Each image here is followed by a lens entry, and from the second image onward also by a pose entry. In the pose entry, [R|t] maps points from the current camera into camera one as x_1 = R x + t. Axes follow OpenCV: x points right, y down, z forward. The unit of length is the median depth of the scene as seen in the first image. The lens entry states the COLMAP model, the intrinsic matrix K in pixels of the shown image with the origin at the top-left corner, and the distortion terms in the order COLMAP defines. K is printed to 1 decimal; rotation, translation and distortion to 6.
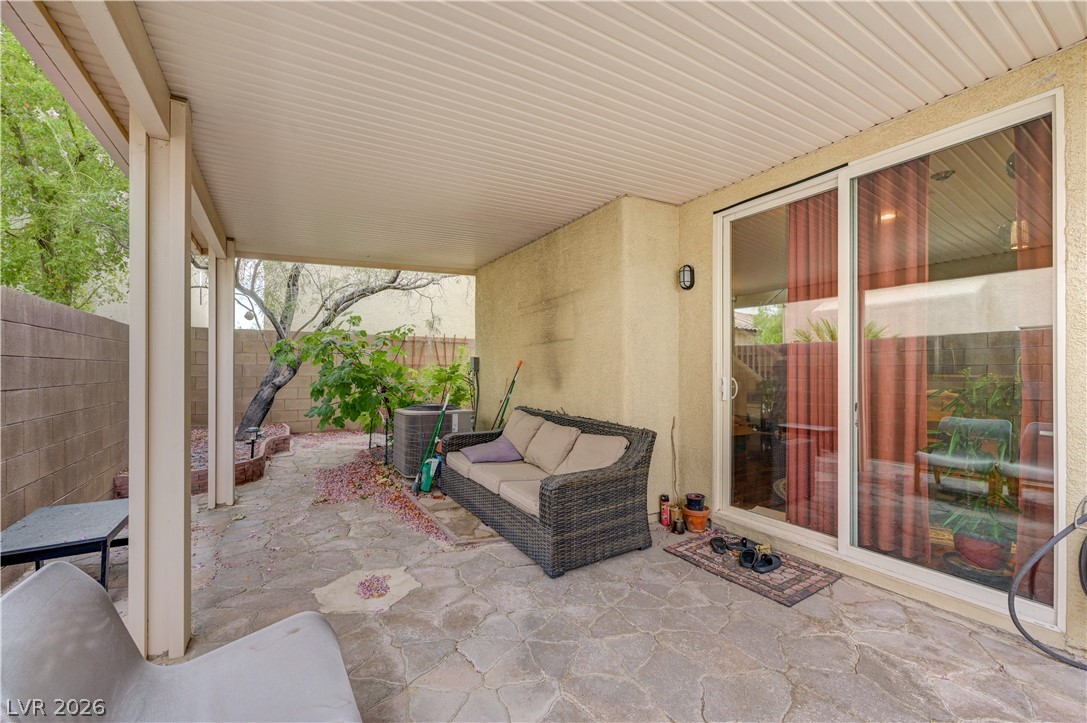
lens RADIAL K [[433.8, 0, 536.6], [0, 433.8, 361.7], [0, 0, 1]] dist [-0.002115, 0.000357]
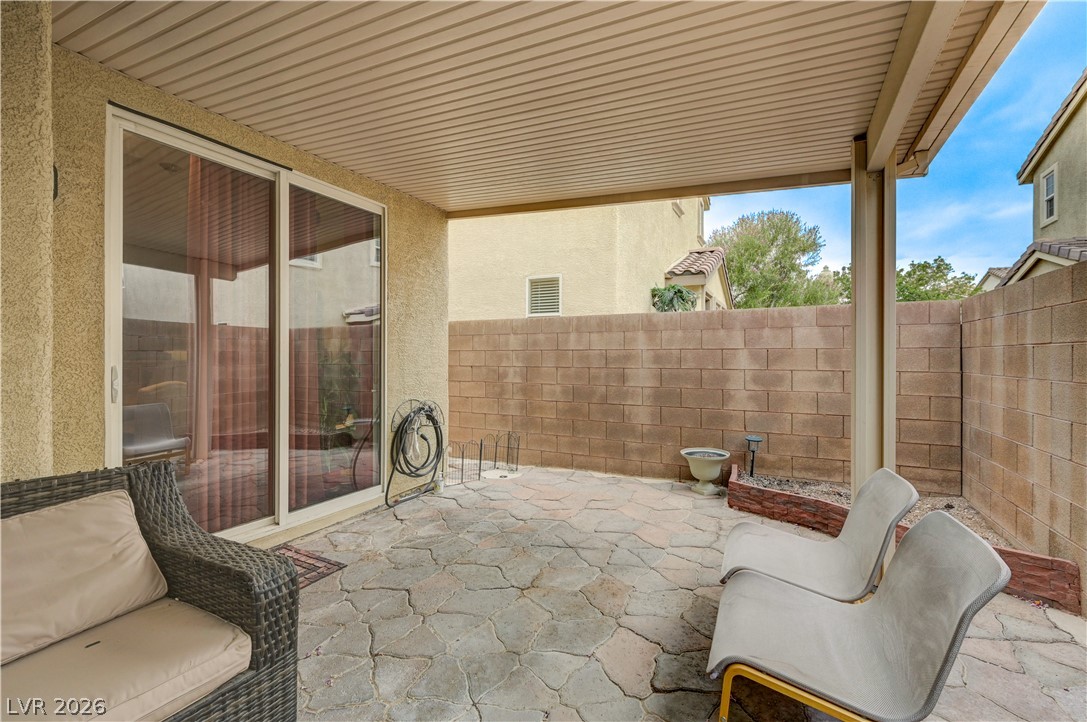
lens RADIAL K [[461.0, 0, 552.5], [0, 461.0, 365.3], [0, 0, 1]] dist [0.001269, -0.000883]
pose [[-0.536589, -0.014663, 0.843716, -0.505064], [-0.015353, 0.999853, 0.007613, 0.017423], [-0.843704, -0.008869, -0.536735, 0.844499]]
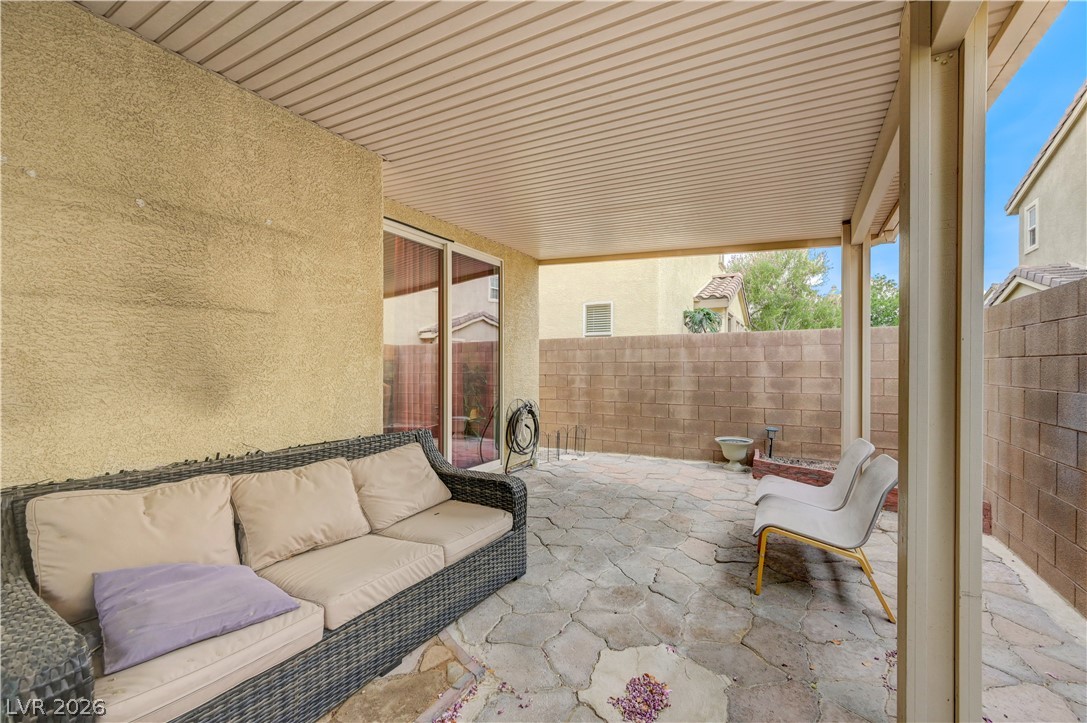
lens RADIAL K [[433.8, 0, 551.2], [0, 433.8, 375.6], [0, 0, 1]] dist [-0.002115, 0.000357]
pose [[-0.495407, -0.015857, 0.868516, -0.710681], [-0.014381, 0.999846, 0.010052, 0.020718], [-0.868542, -0.007510, -0.495559, 1.185155]]
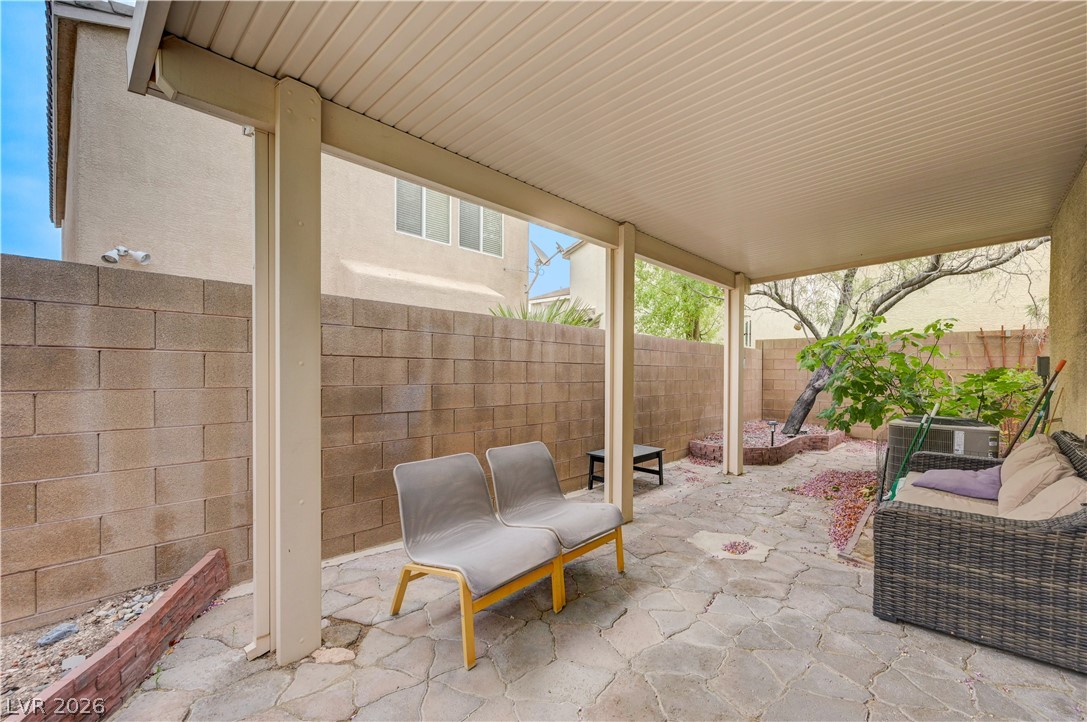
lens RADIAL K [[433.8, 0, 547.1], [0, 433.8, 366.4], [0, 0, 1]] dist [-0.002115, 0.000357]
pose [[0.262969, -0.012255, -0.964726, 0.555026], [0.007962, 0.999913, -0.010532, 0.011625], [0.964771, -0.004911, 0.263044, 0.129204]]
